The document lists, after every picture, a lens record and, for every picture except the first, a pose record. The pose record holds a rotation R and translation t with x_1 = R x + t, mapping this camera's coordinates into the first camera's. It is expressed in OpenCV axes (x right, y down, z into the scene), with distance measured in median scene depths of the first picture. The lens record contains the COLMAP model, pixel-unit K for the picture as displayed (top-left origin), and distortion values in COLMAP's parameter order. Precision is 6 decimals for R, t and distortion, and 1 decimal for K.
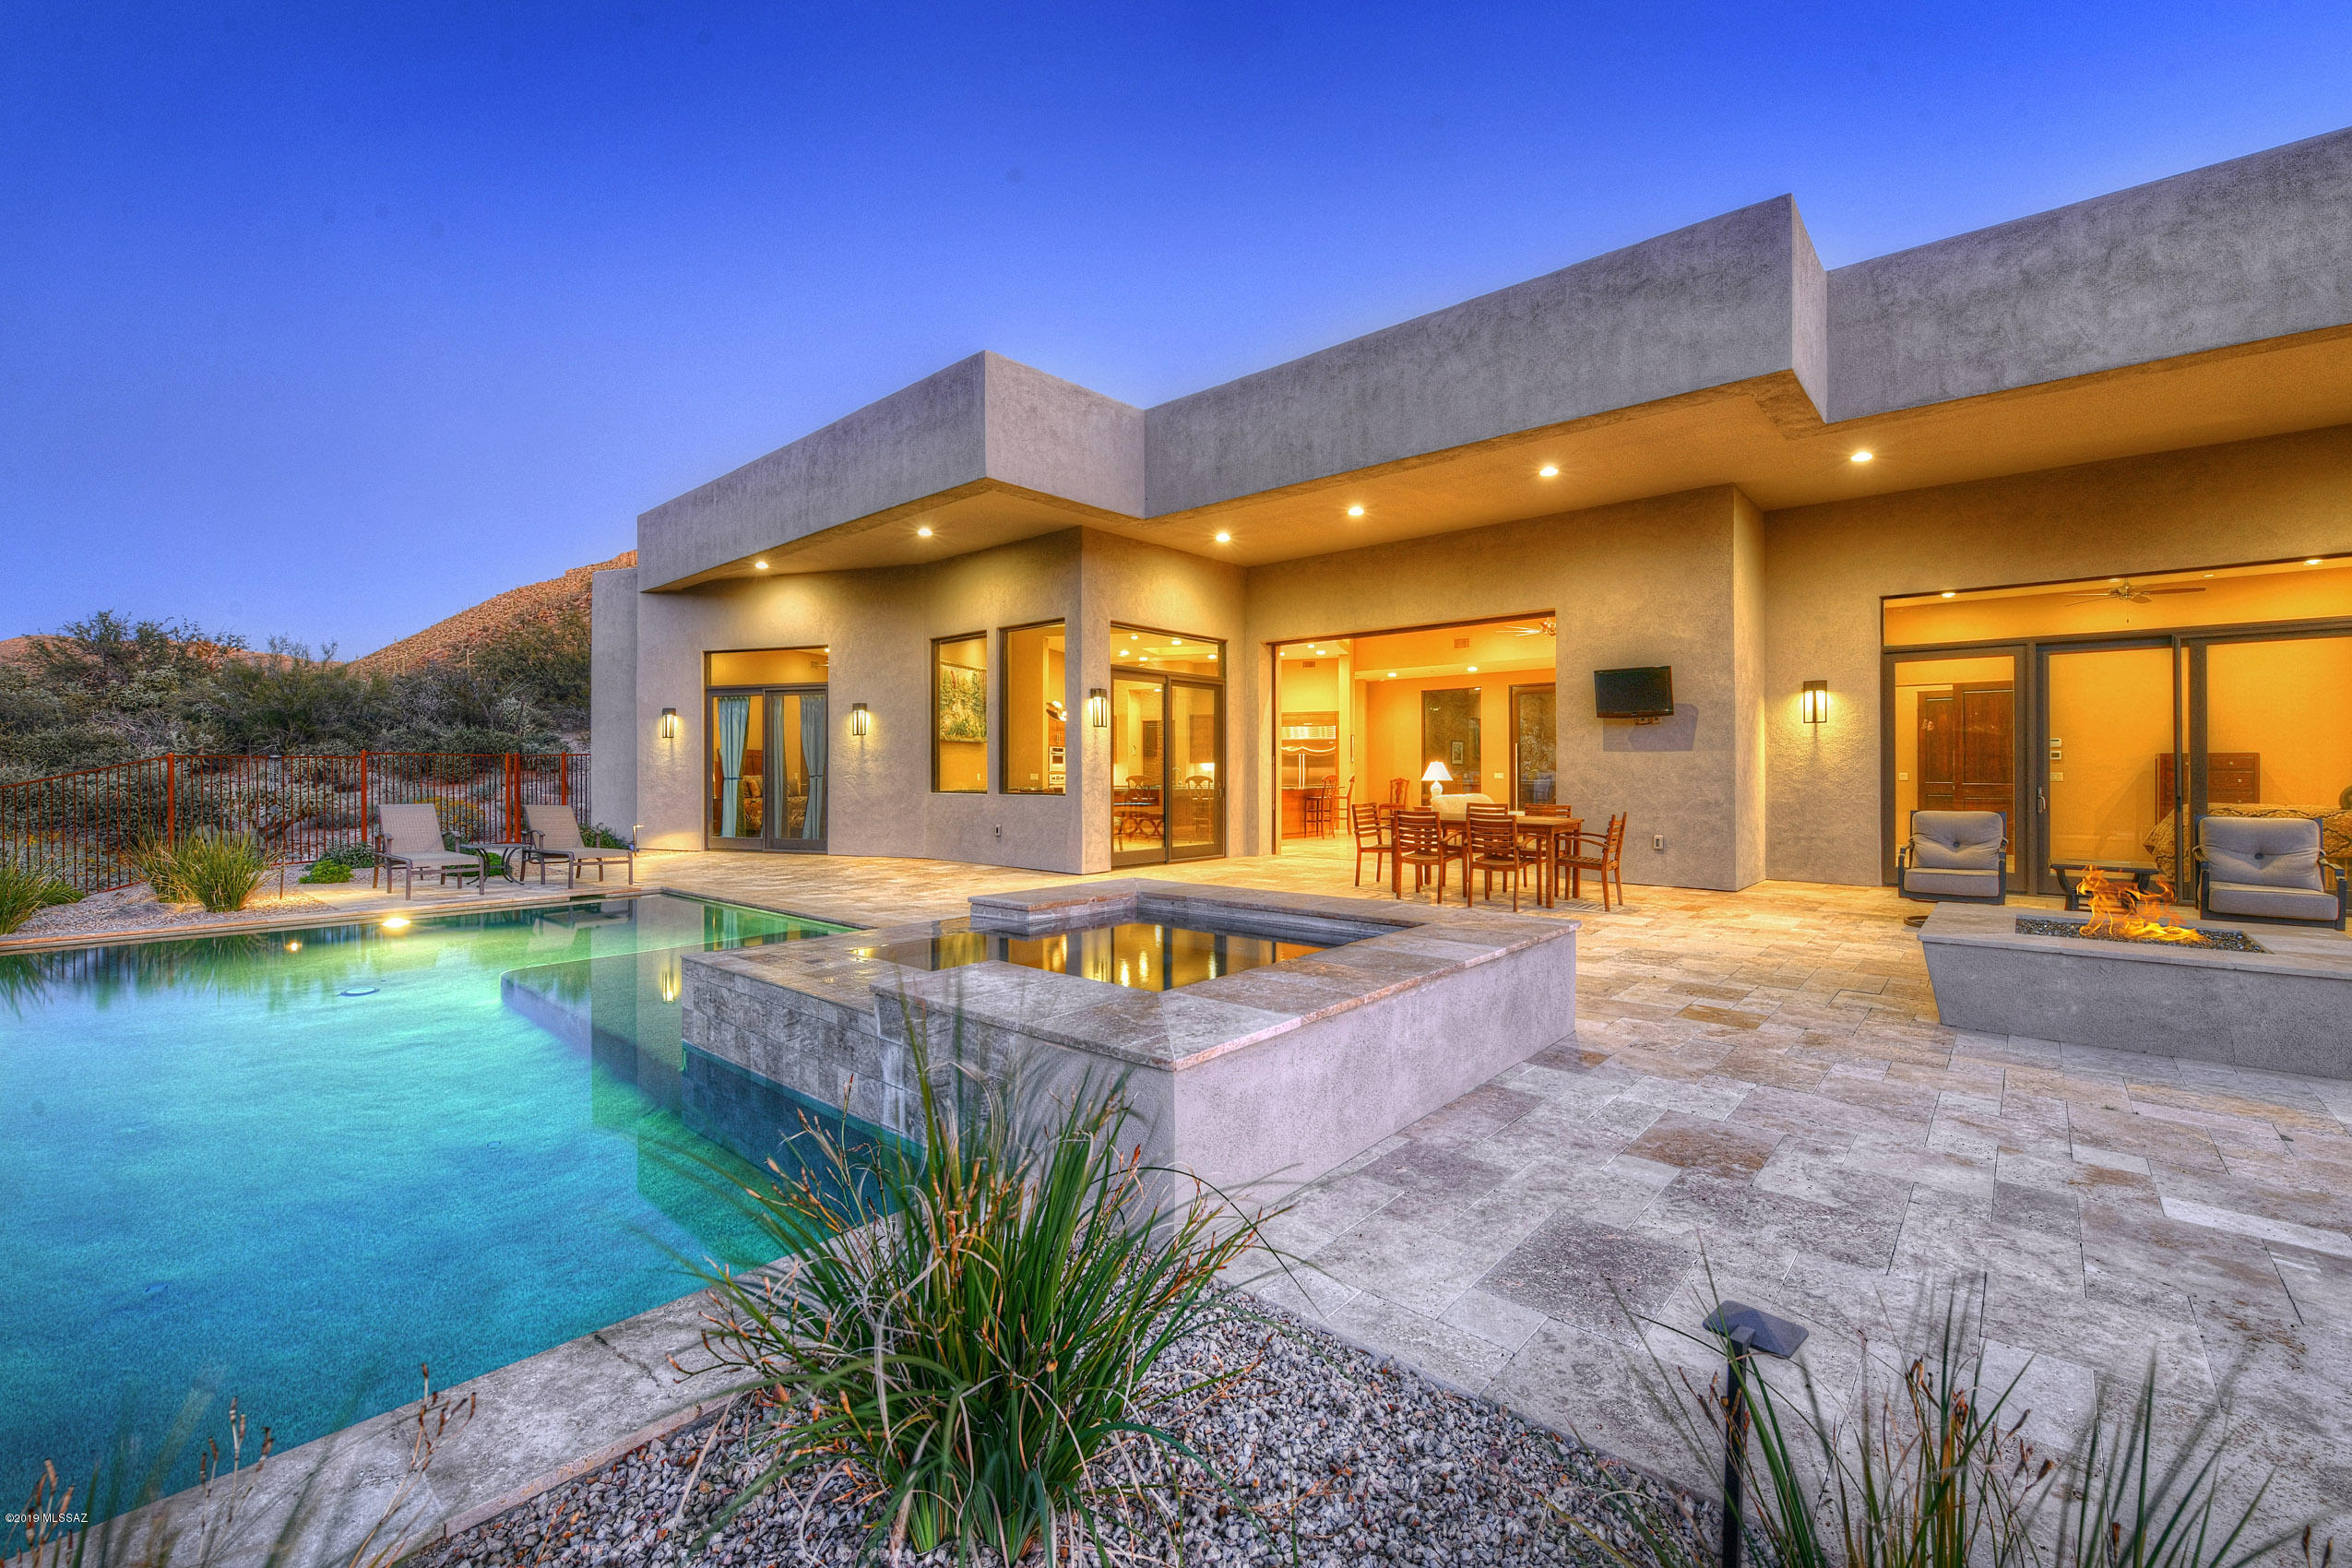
lens RADIAL K [[1022.8, 0, 1135.8], [0, 1022.8, 780.1], [0, 0, 1]] dist [0.000131, -0.000046]
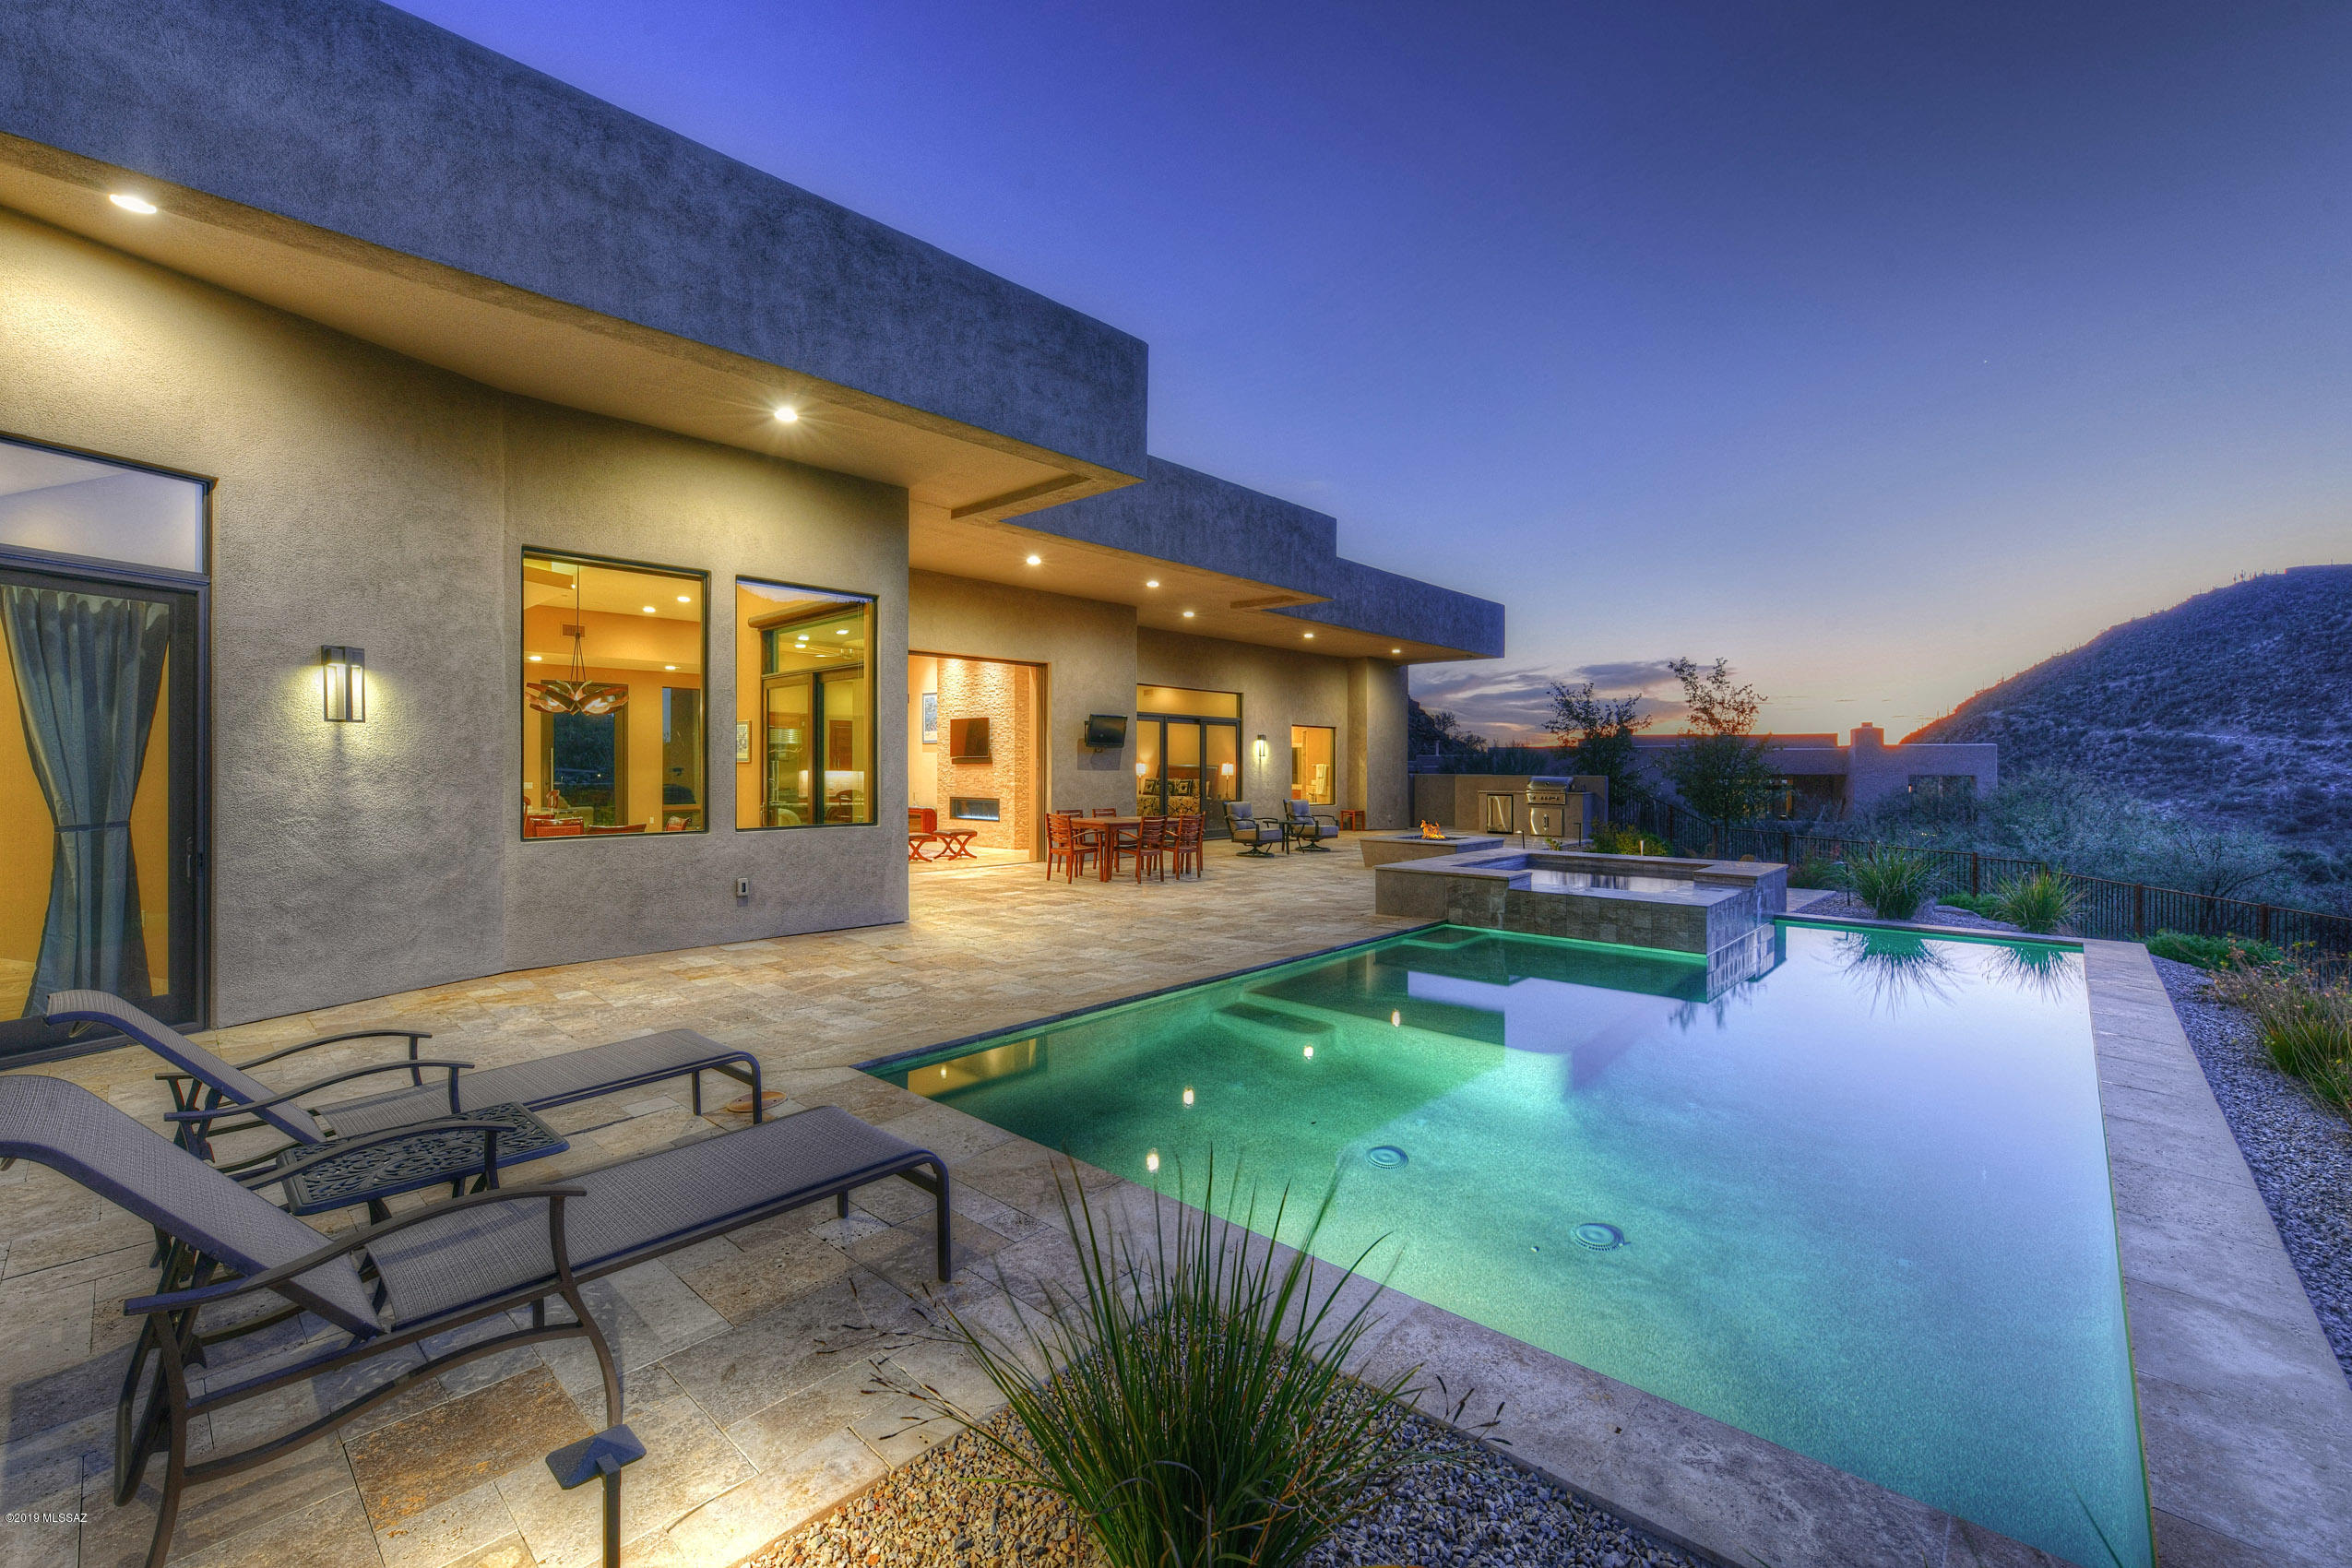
lens RADIAL K [[993.9, 0, 1194.8], [0, 993.9, 759.8], [0, 0, 1]] dist [-0.000448, -0.002942]
pose [[-0.030518, 0.001510, 0.999533, -0.911345], [-0.007219, 0.999972, -0.001731, -0.039357], [-0.999508, -0.007269, -0.030506, 0.859424]]
